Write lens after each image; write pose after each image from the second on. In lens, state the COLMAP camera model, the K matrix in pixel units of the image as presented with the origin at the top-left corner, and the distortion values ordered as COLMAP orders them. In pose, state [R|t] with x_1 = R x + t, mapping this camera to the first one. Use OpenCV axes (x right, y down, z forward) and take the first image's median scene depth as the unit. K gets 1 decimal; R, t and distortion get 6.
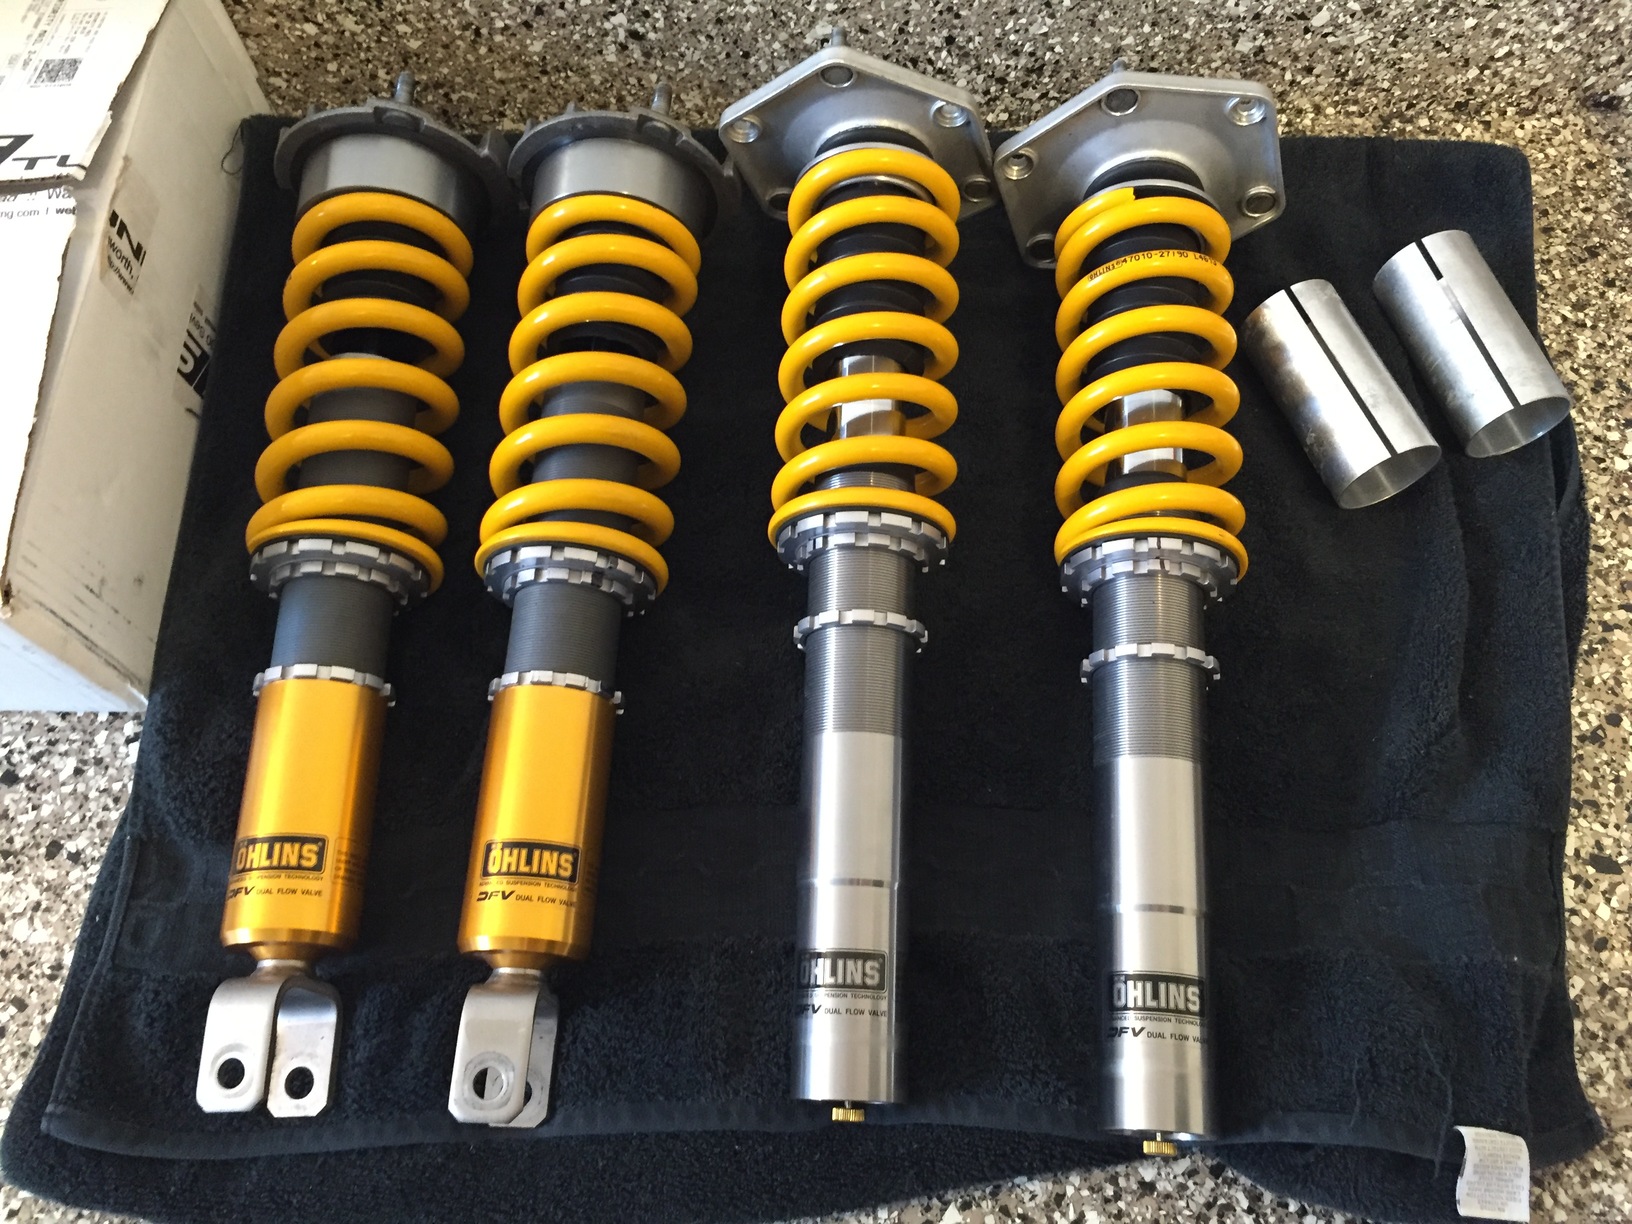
lens RADIAL K [[1408.1, 0, 806.7], [0, 1408.1, 615.3], [0, 0, 1]] dist [0.061569, -0.095464]
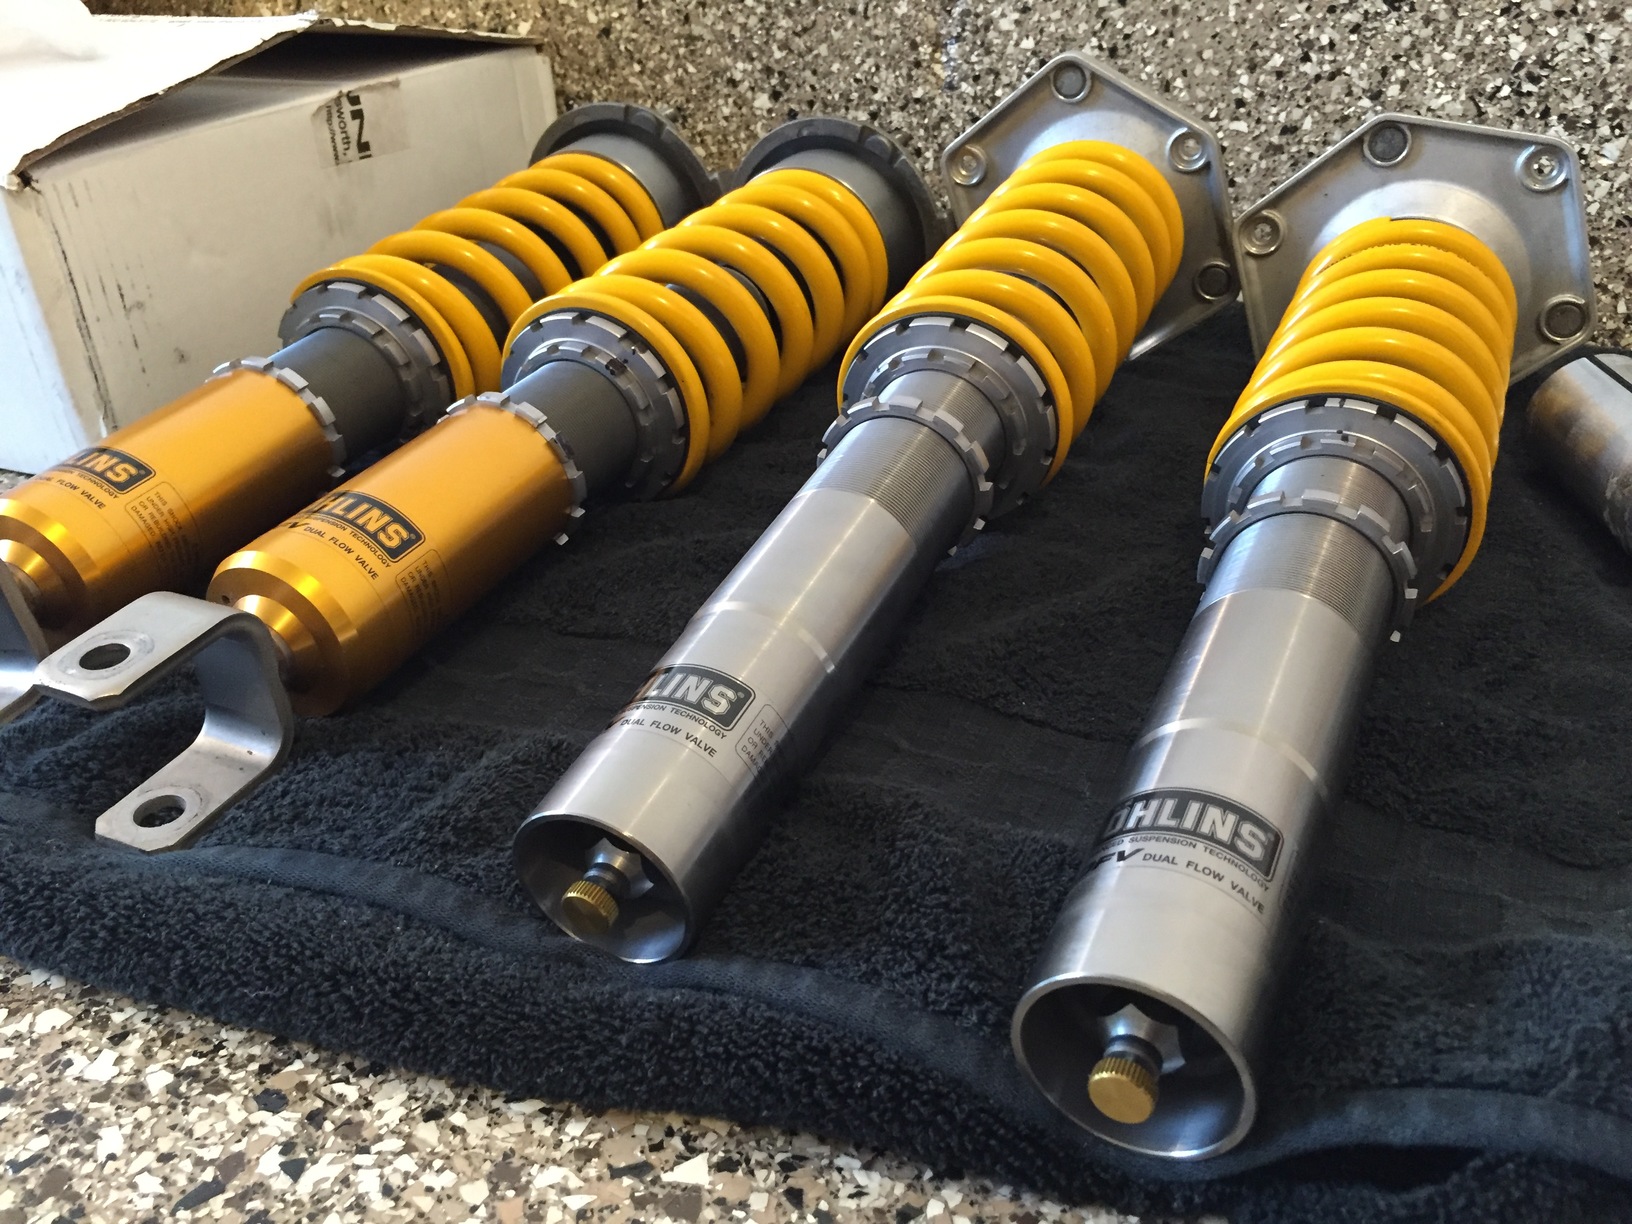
lens RADIAL K [[1408.1, 0, 806.9], [0, 1408.1, 602.9], [0, 0, 1]] dist [0.061569, -0.095464]
pose [[0.930790, 0.199016, -0.306631, 0.185760], [-0.336486, 0.794241, -0.505922, 0.368377], [0.142853, 0.574085, 0.806238, 0.353521]]
